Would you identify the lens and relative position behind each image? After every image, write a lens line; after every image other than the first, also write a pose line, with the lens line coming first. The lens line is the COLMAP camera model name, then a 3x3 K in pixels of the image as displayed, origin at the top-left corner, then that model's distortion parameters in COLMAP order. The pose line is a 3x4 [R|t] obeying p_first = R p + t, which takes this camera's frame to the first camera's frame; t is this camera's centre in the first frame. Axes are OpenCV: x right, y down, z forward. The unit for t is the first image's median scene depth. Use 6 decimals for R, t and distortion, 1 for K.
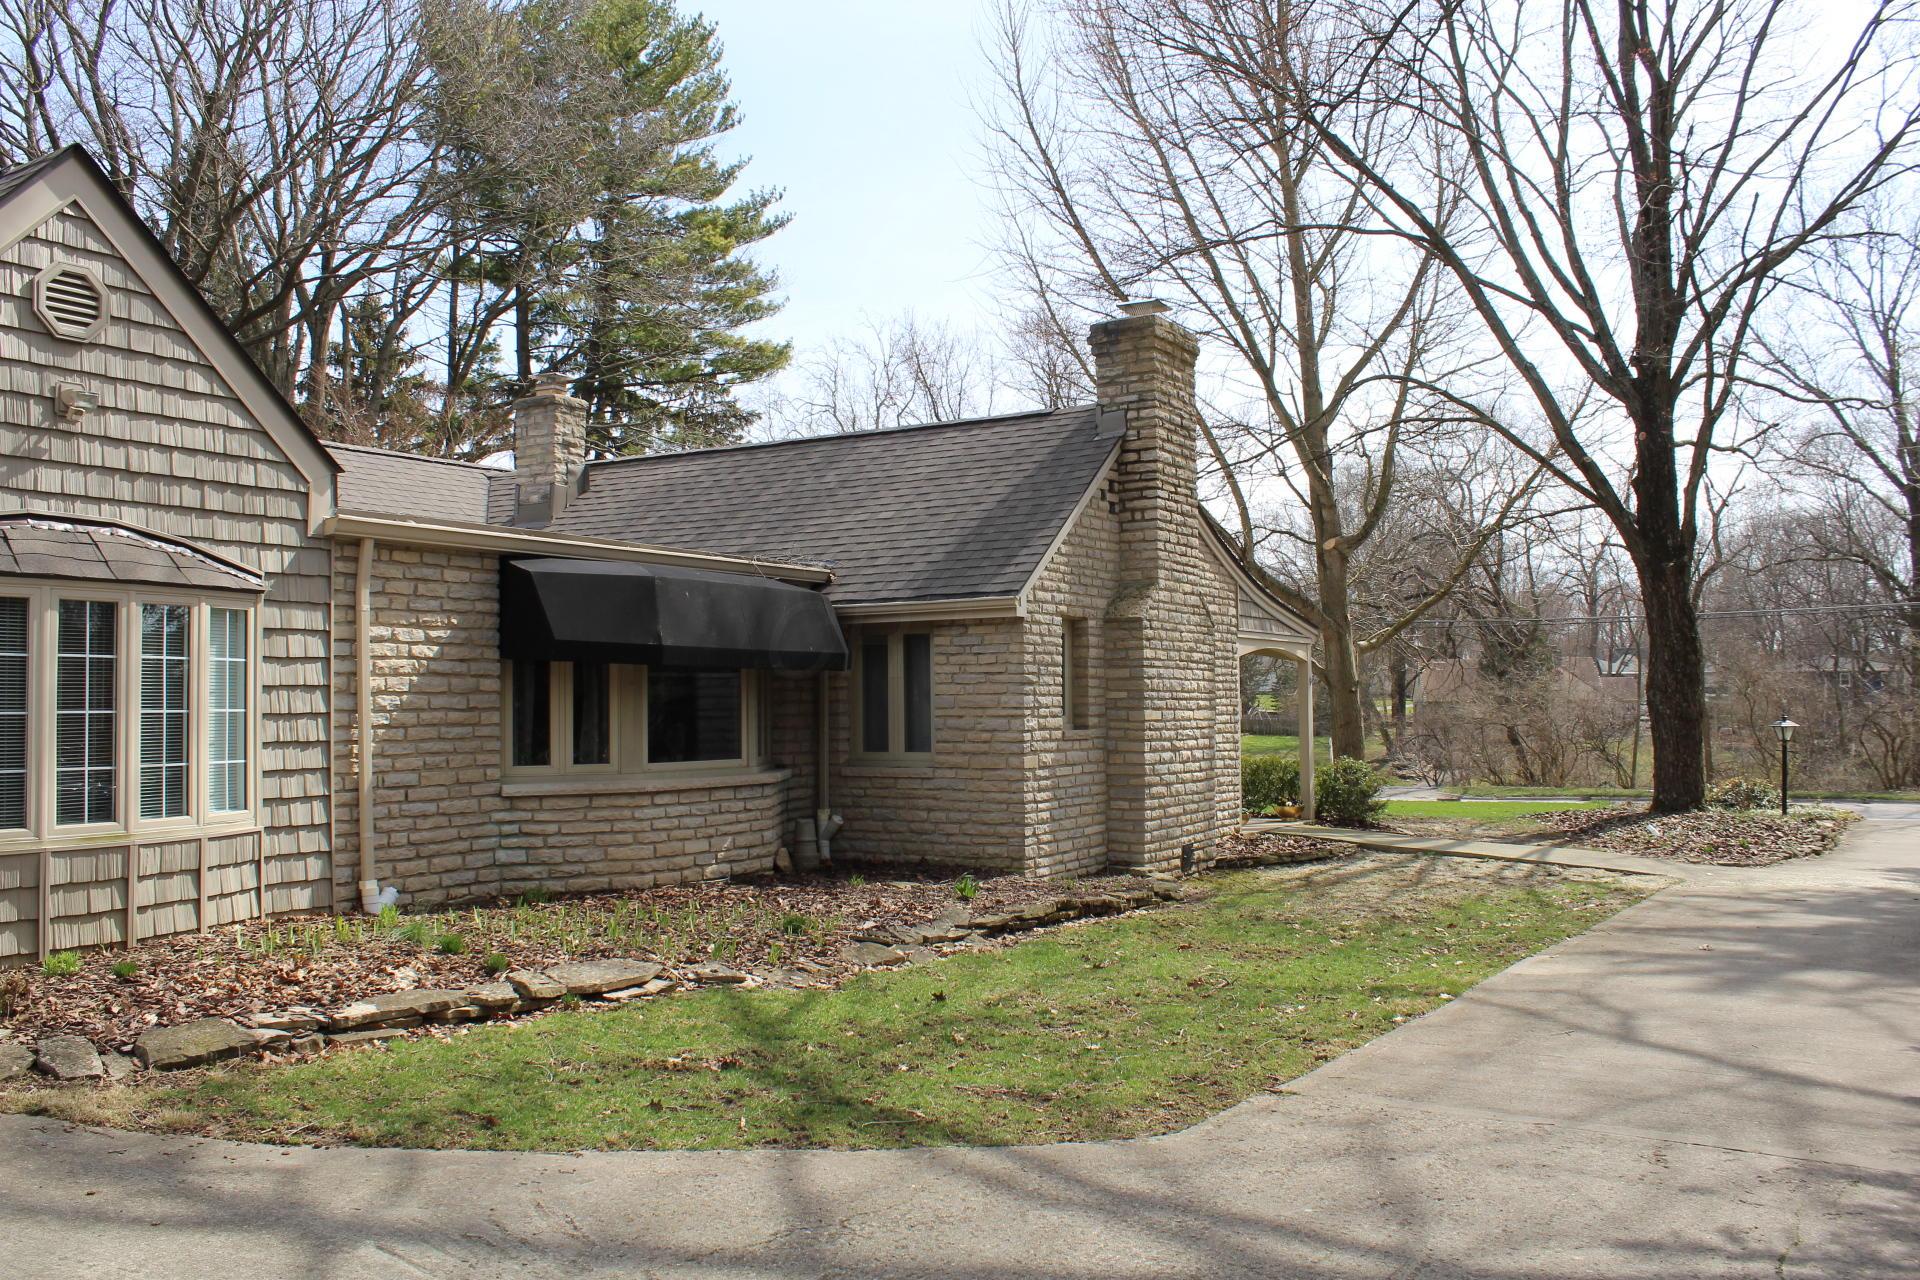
lens RADIAL K [[1578.6, 0, 960.0], [0, 1578.6, 640.0], [0, 0, 1]] dist [-0.151592, 0.122313]
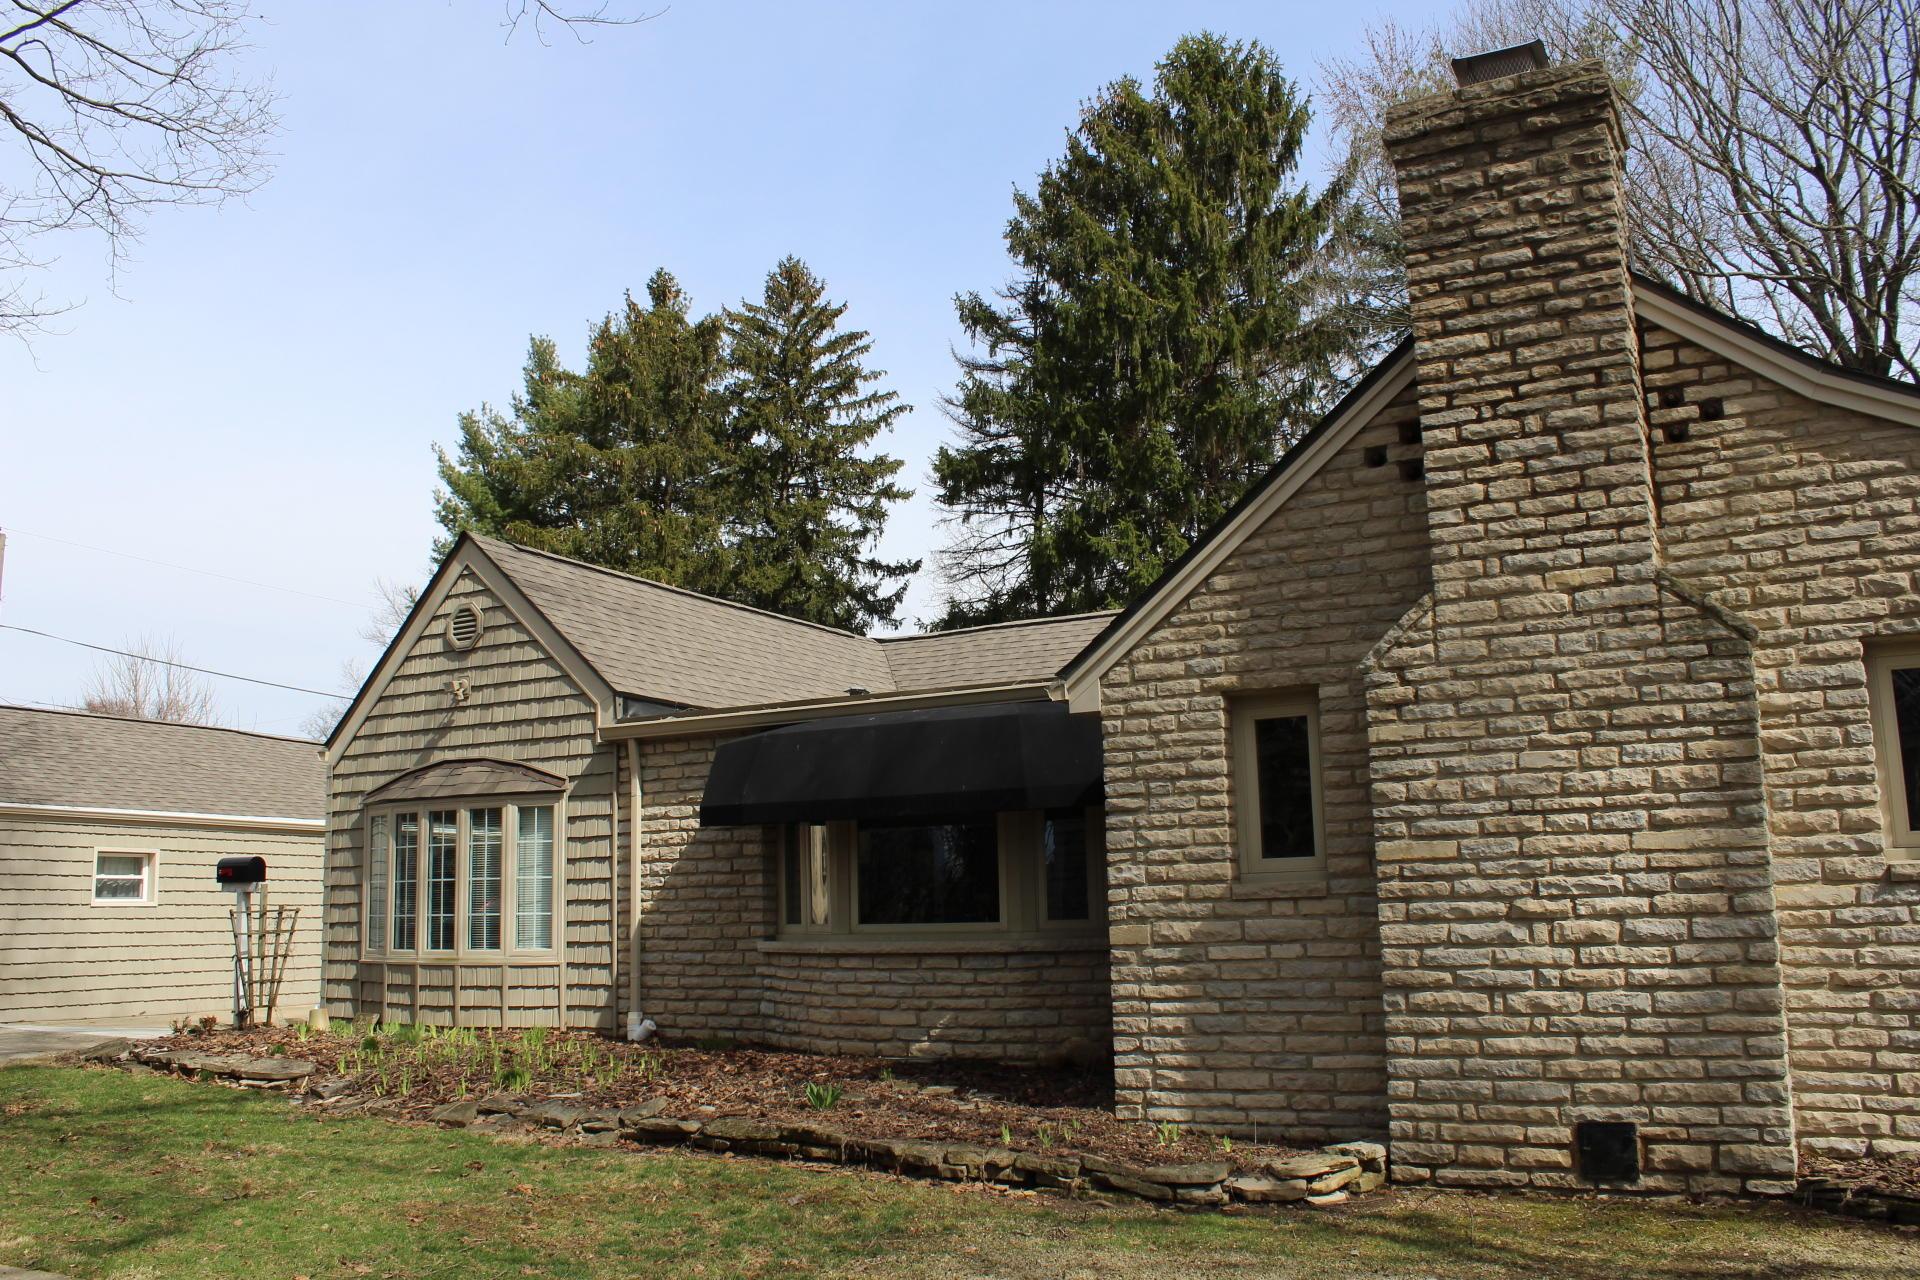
lens RADIAL K [[1578.6, 0, 960.0], [0, 1578.6, 640.0], [0, 0, 1]] dist [-0.151592, 0.122313]
pose [[0.048506, -0.160201, -0.985892, 0.931476], [0.063891, 0.985530, -0.156999, 0.074997], [0.996777, -0.055374, 0.058039, 1.226834]]
